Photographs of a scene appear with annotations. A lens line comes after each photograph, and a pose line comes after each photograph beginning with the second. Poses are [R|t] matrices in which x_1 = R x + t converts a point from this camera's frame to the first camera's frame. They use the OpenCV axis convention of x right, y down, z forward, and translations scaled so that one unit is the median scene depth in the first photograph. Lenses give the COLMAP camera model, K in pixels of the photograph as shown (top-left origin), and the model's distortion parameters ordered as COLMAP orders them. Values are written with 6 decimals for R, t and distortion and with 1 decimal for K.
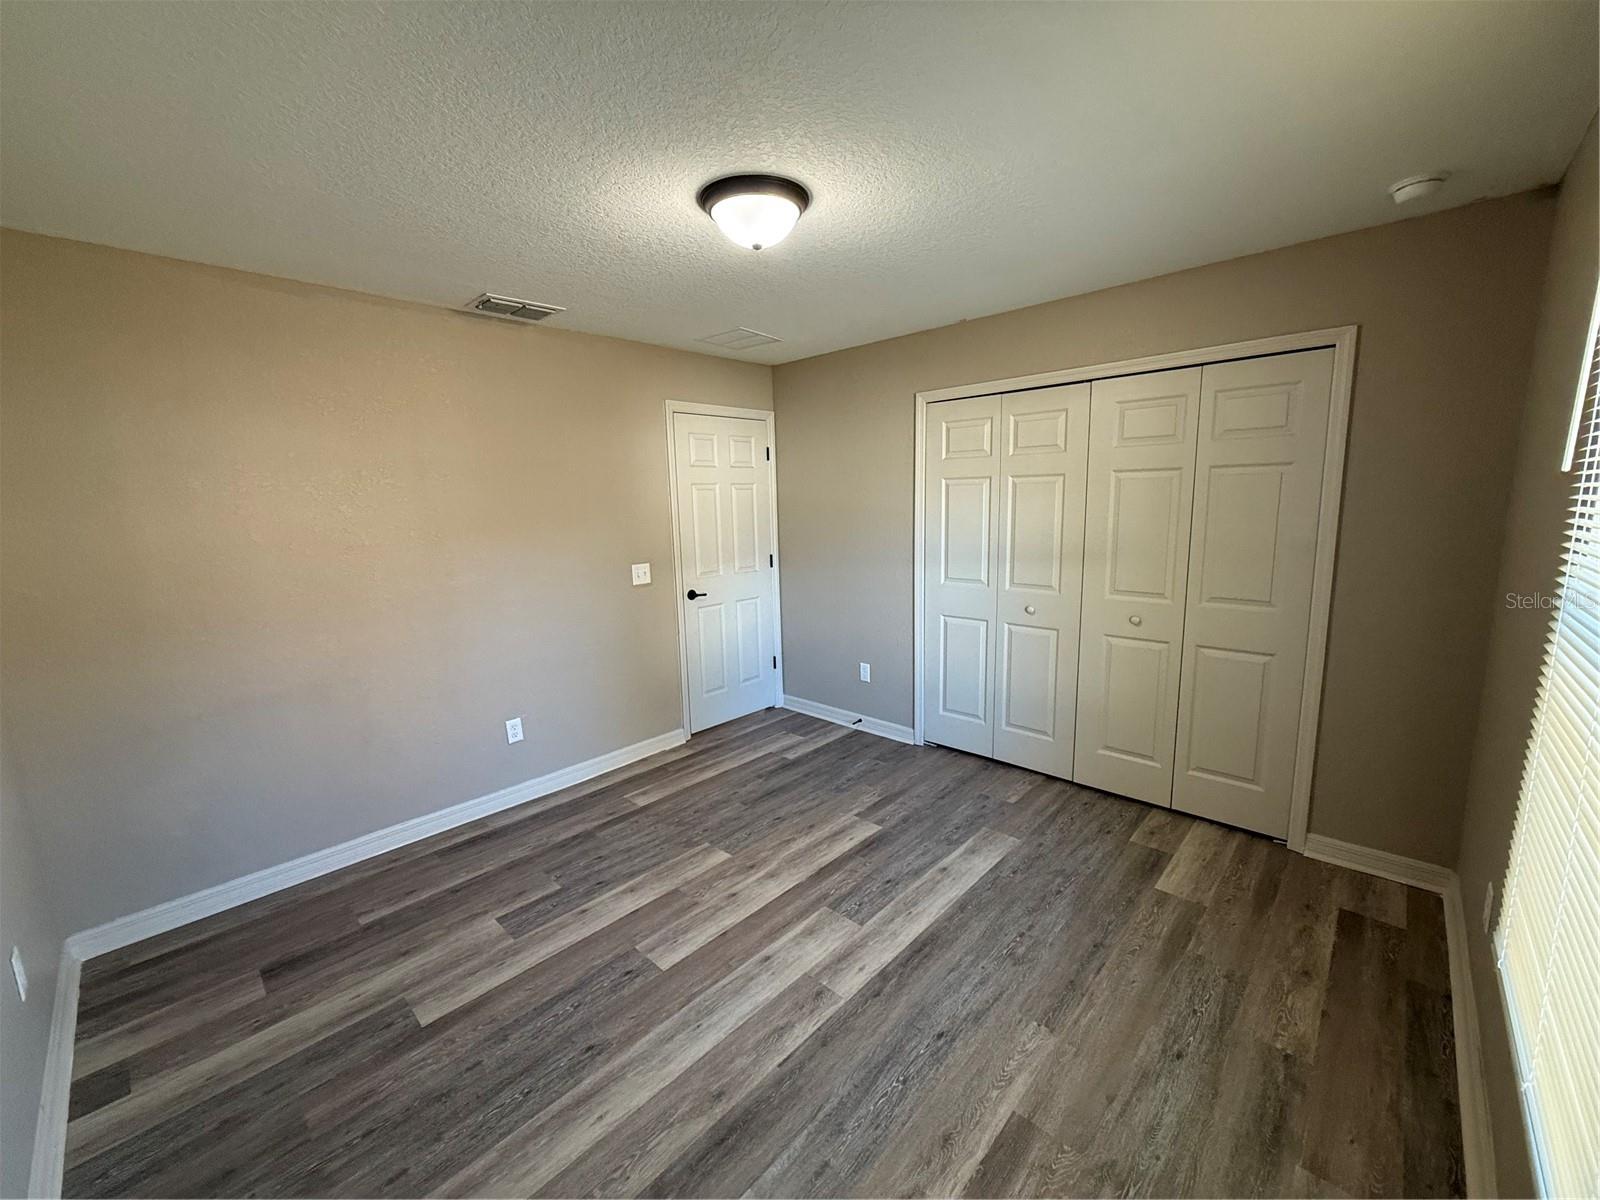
lens RADIAL K [[634.4, 0, 800.6], [0, 634.4, 598.9], [0, 0, 1]] dist [0.000009, 0.000119]
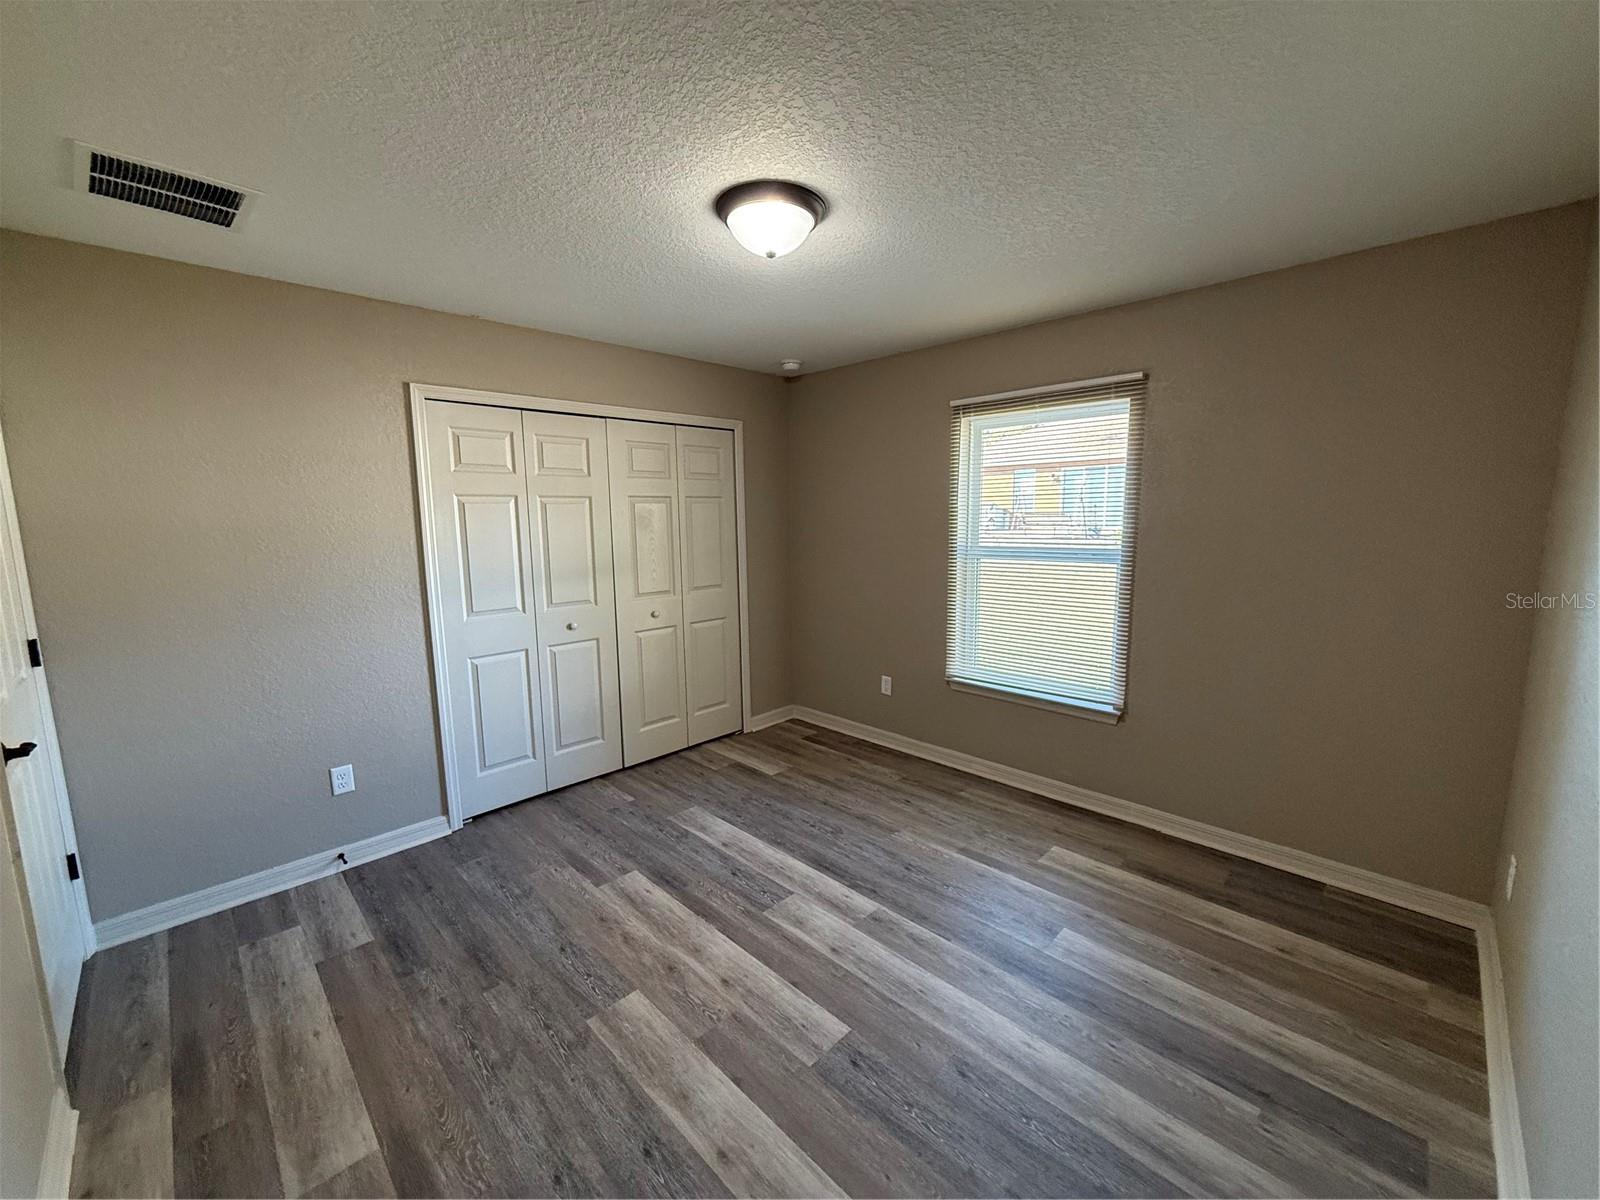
lens RADIAL K [[634.4, 0, 800.2], [0, 634.4, 600.8], [0, 0, 1]] dist [0.000009, 0.000119]
pose [[0.032512, -0.113433, 0.993014, -0.830811], [0.168409, 0.979955, 0.106428, -0.091798], [-0.985181, 0.163772, 0.050963, 0.739567]]
